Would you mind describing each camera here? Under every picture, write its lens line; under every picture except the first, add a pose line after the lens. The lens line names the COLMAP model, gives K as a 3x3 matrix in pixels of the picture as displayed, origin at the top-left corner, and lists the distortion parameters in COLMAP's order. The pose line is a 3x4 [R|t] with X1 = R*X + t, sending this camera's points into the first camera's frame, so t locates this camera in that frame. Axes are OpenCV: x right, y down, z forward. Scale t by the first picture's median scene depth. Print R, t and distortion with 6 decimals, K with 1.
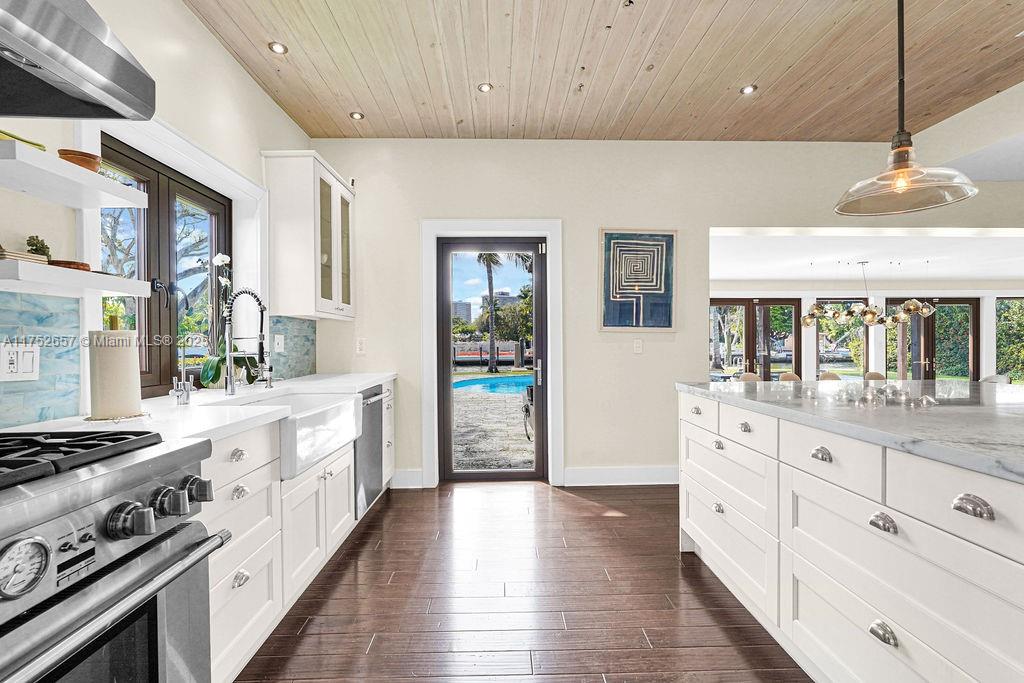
lens RADIAL K [[459.7, 0, 506.0], [0, 459.7, 342.0], [0, 0, 1]] dist [-0.013298, 0.005292]
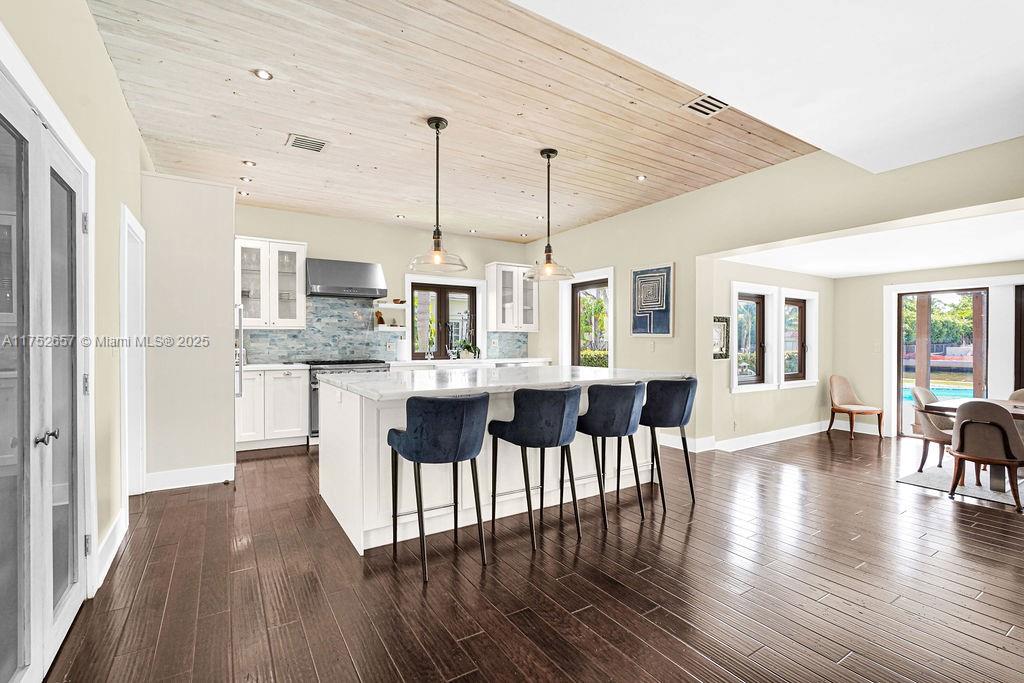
lens RADIAL K [[459.7, 0, 516.7], [0, 459.7, 340.0], [0, 0, 1]] dist [-0.013298, 0.005292]
pose [[0.532958, -0.000213, -0.846141, 1.299034], [-0.003065, 0.999993, -0.002182, -0.007272], [0.846136, 0.003756, 0.532954, -0.138714]]
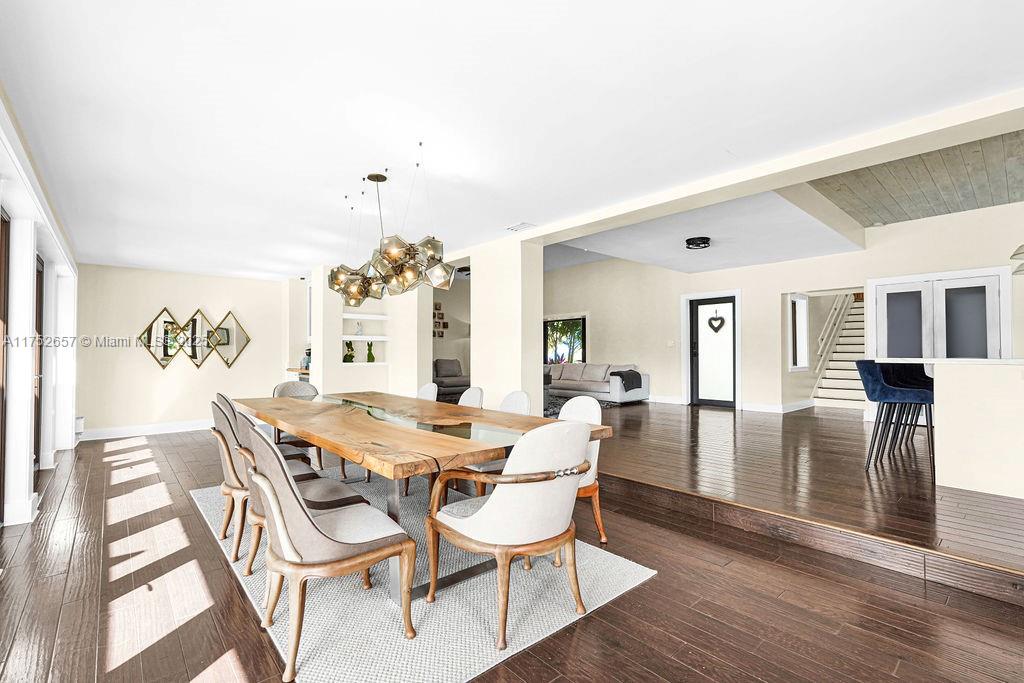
lens RADIAL K [[459.7, 0, 513.4], [0, 459.7, 343.7], [0, 0, 1]] dist [-0.013298, 0.005292]
pose [[-0.650741, 0.017441, 0.759100, 0.449739], [0.001006, 0.999755, -0.022108, 0.047309], [-0.759299, -0.013623, -0.650599, 1.892035]]
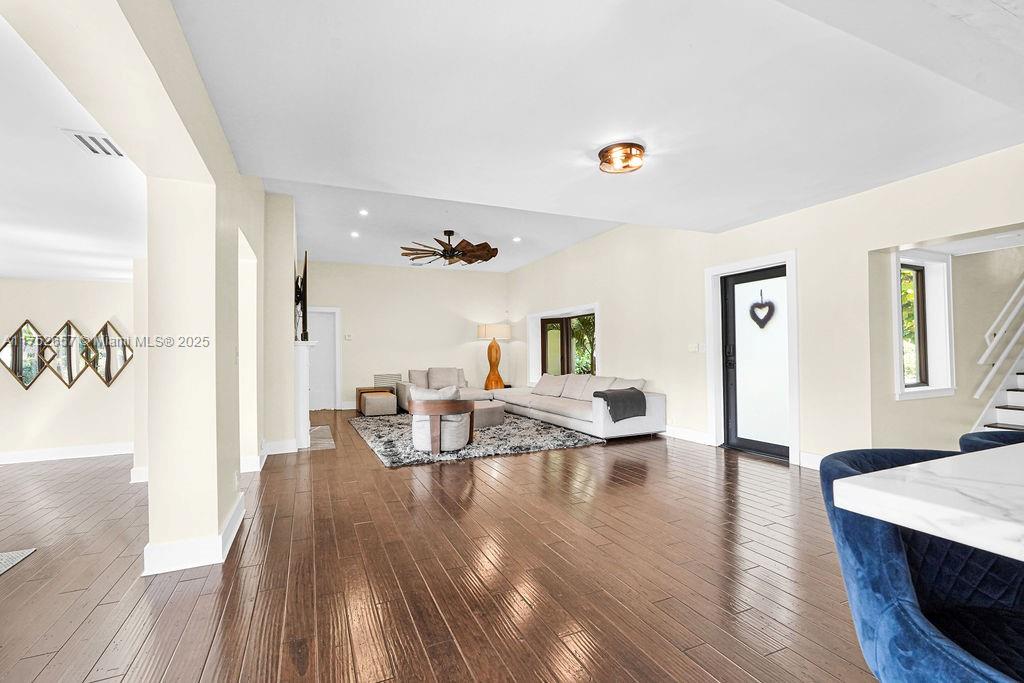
lens RADIAL K [[459.7, 0, 516.5], [0, 459.7, 345.8], [0, 0, 1]] dist [-0.013298, 0.005292]
pose [[-0.397993, 0.021857, 0.917128, 0.570065], [0.014387, 0.999742, -0.017582, 0.008397], [-0.917276, 0.006197, -0.398204, 0.859069]]
